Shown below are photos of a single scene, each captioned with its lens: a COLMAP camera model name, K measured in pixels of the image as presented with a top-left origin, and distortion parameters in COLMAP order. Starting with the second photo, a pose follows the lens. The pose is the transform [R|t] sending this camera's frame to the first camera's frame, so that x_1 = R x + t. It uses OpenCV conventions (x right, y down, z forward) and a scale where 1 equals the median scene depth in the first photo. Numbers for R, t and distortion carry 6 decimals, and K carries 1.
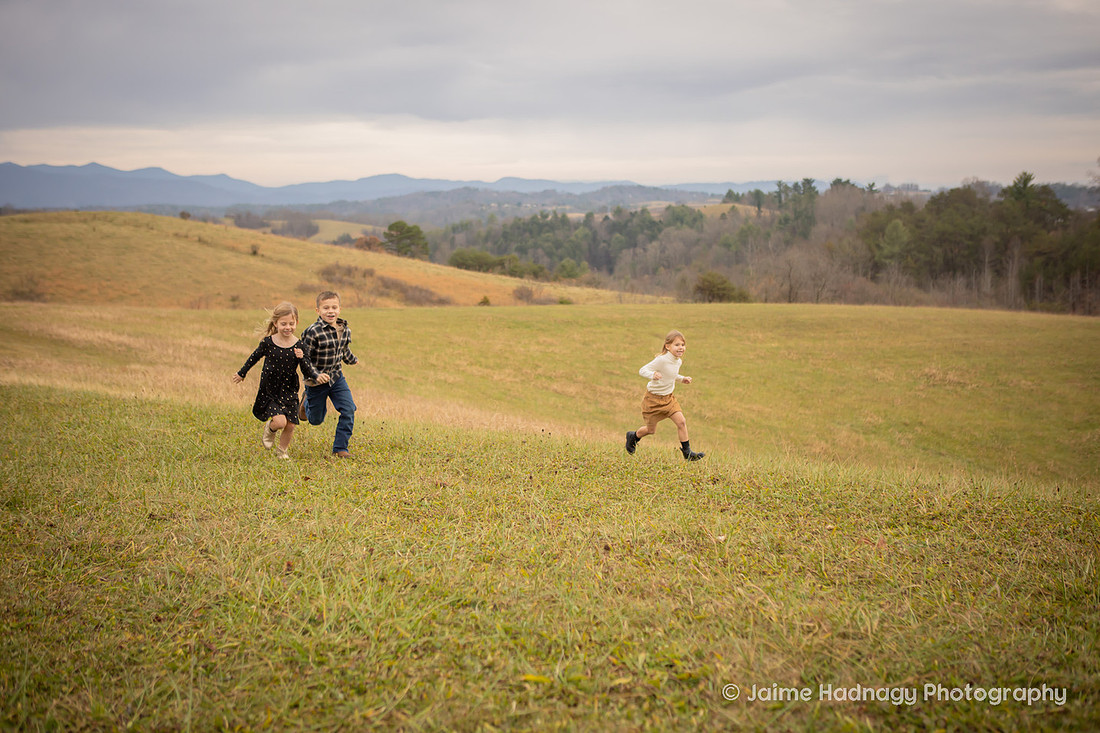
lens RADIAL K [[1361.4, 0, 551.7], [0, 1361.4, 363.0], [0, 0, 1]] dist [0.027161, 0.000000]
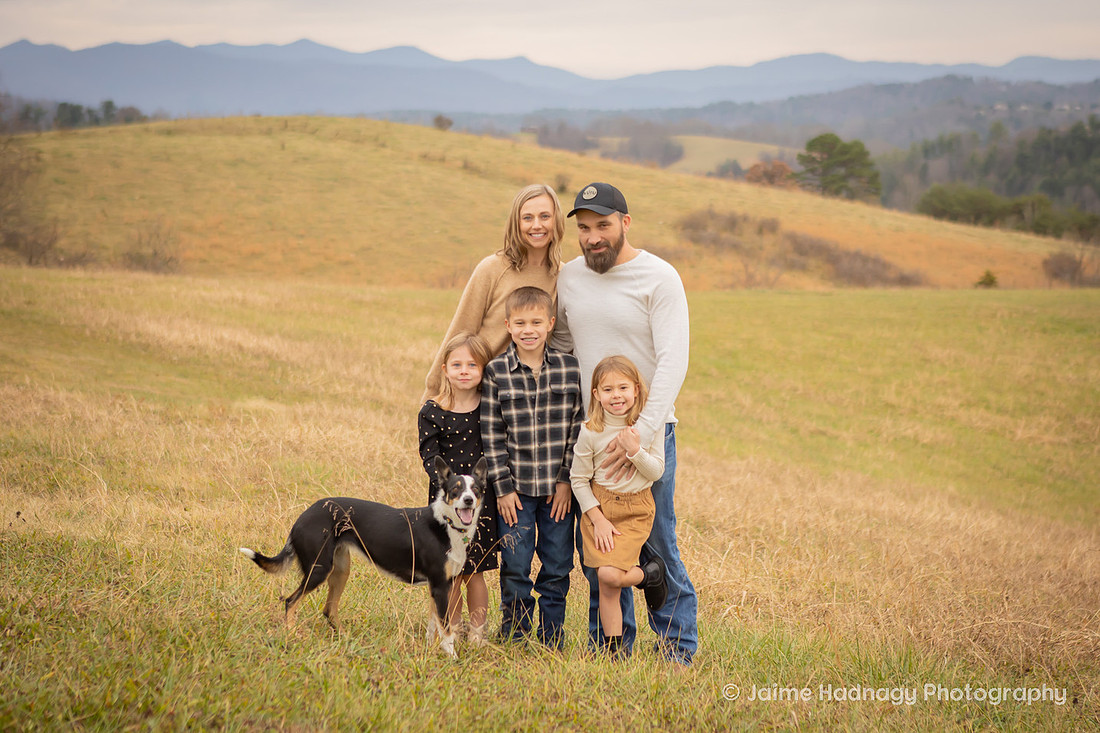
lens RADIAL K [[1941.6, 0, 551.8], [0, 1941.6, 365.1], [0, 0, 1]] dist [0.002158, 0.000000]
pose [[0.968589, 0.017910, -0.248023, -0.027090], [-0.019613, 0.999798, -0.004397, -0.006411], [0.247894, 0.009124, 0.968744, 0.247334]]
